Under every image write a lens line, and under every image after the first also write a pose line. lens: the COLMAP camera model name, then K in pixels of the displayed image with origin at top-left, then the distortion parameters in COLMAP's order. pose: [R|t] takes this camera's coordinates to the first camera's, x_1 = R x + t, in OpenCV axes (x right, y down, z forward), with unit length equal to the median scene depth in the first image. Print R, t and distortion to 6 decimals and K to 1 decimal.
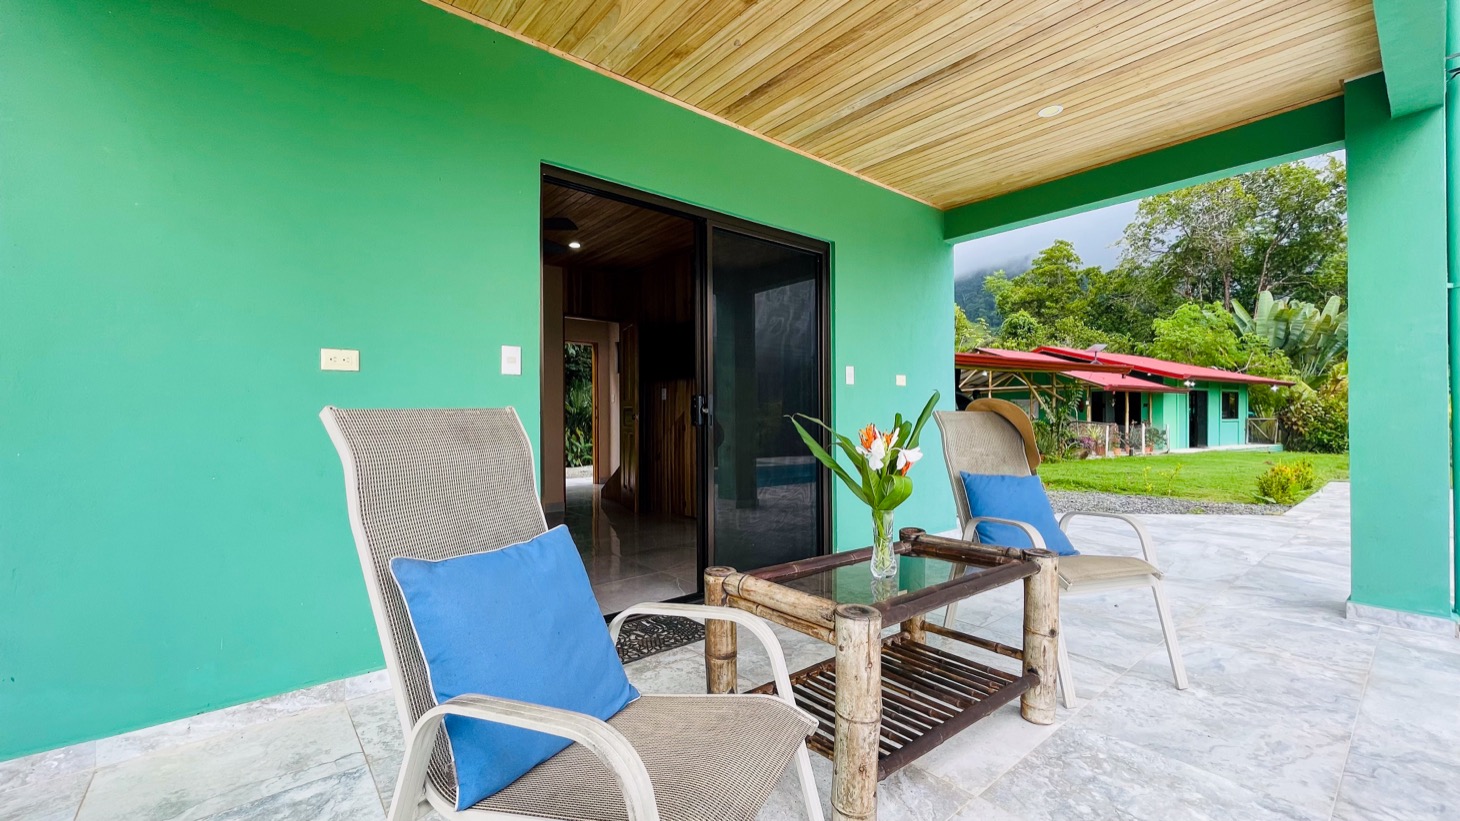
lens RADIAL K [[589.9, 0, 726.7], [0, 589.9, 416.7], [0, 0, 1]] dist [0.002089, 0.000712]
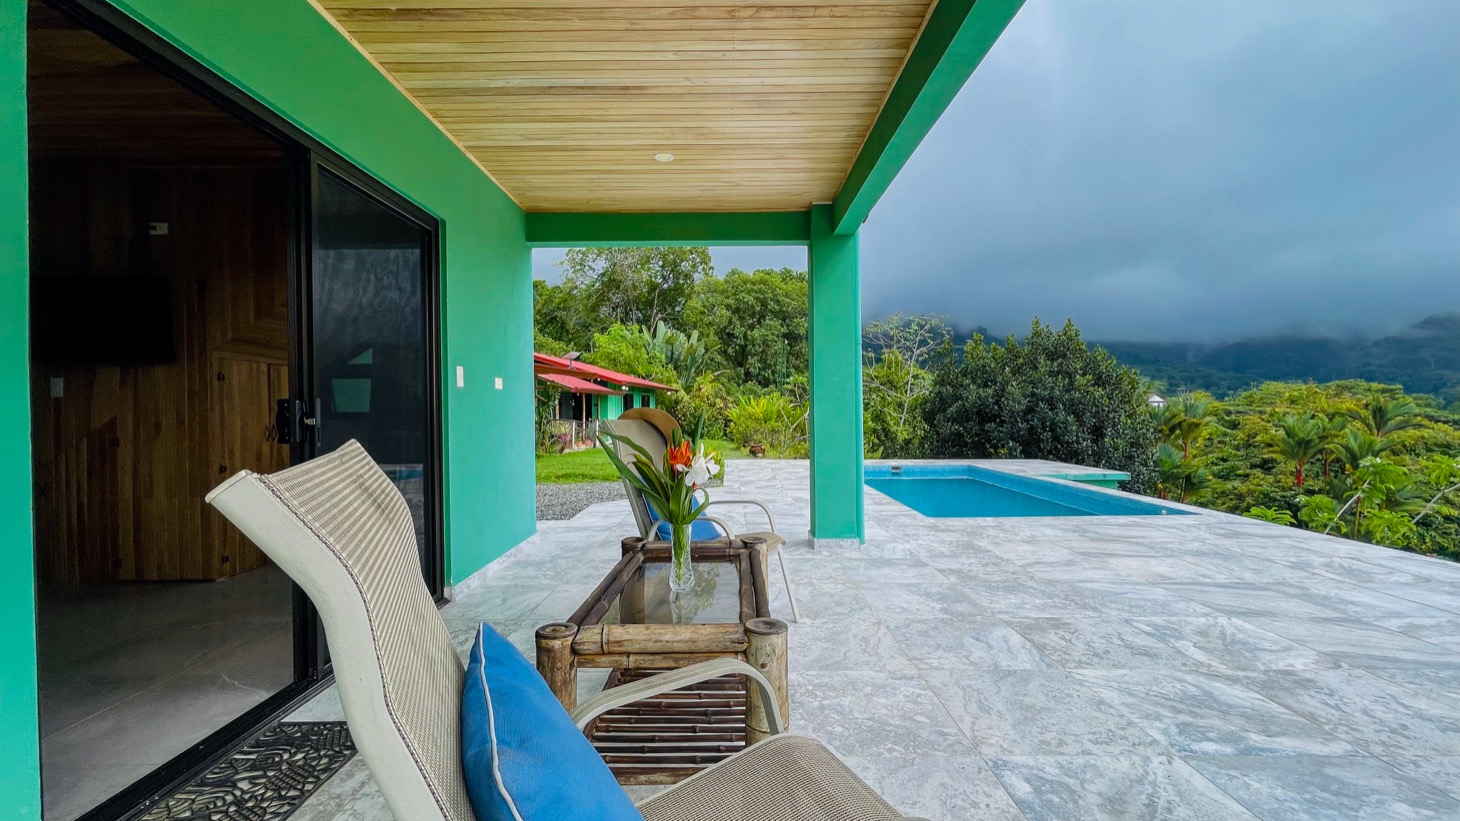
lens RADIAL K [[589.9, 0, 724.4], [0, 589.9, 415.4], [0, 0, 1]] dist [0.002089, 0.000712]
pose [[0.644684, -0.007816, 0.764409, -0.131629], [0.006133, 0.999968, 0.005052, -0.009378], [-0.764425, 0.001432, 0.644712, 0.084093]]
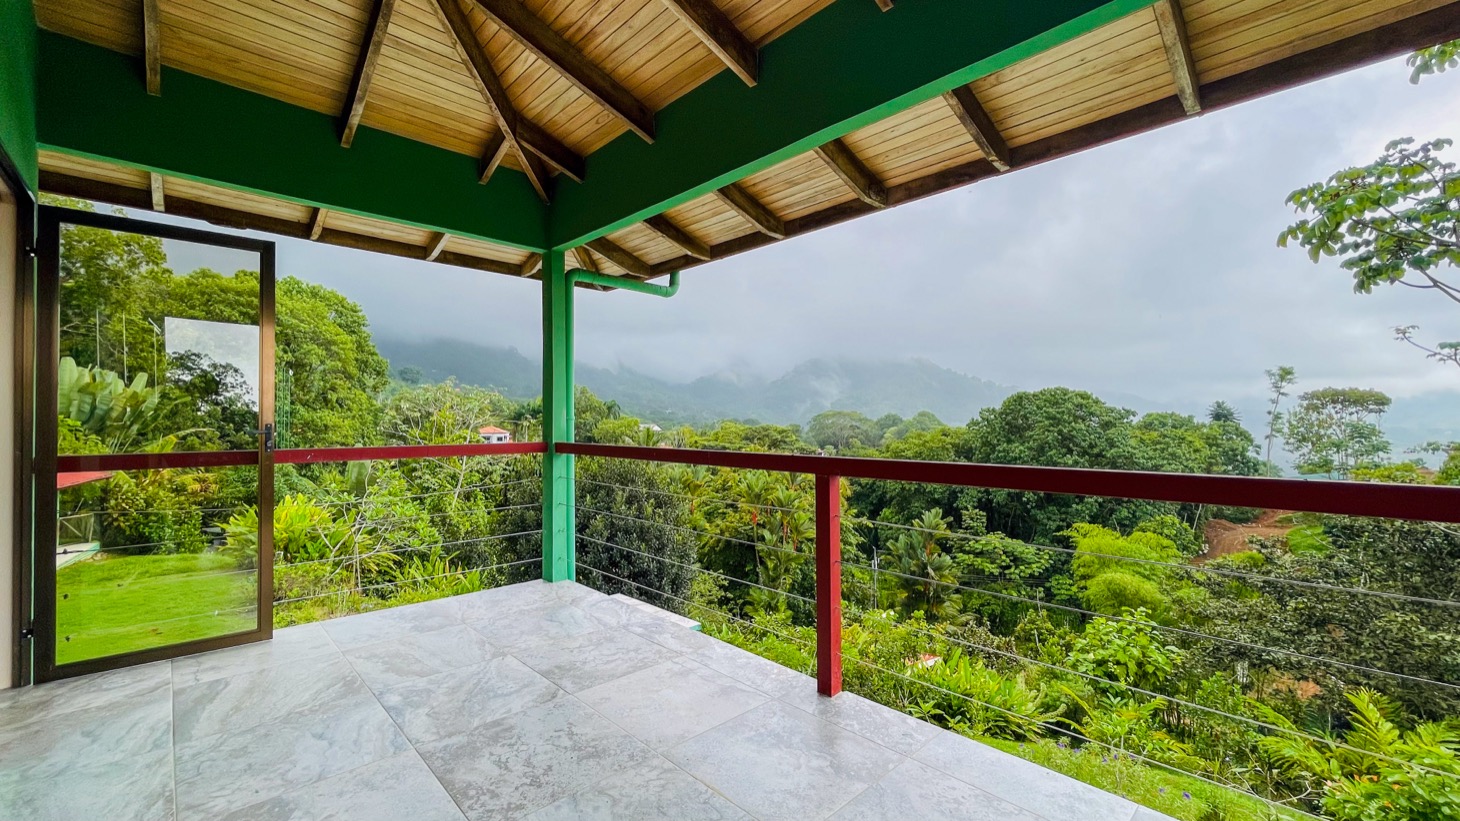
lens RADIAL K [[589.9, 0, 729.1], [0, 589.9, 416.2], [0, 0, 1]] dist [0.002089, 0.000712]
pose [[-0.058953, 0.021039, 0.998039, -0.152943], [0.006402, 0.999765, -0.020698, -0.468872], [-0.998240, 0.005169, -0.059074, 0.290191]]
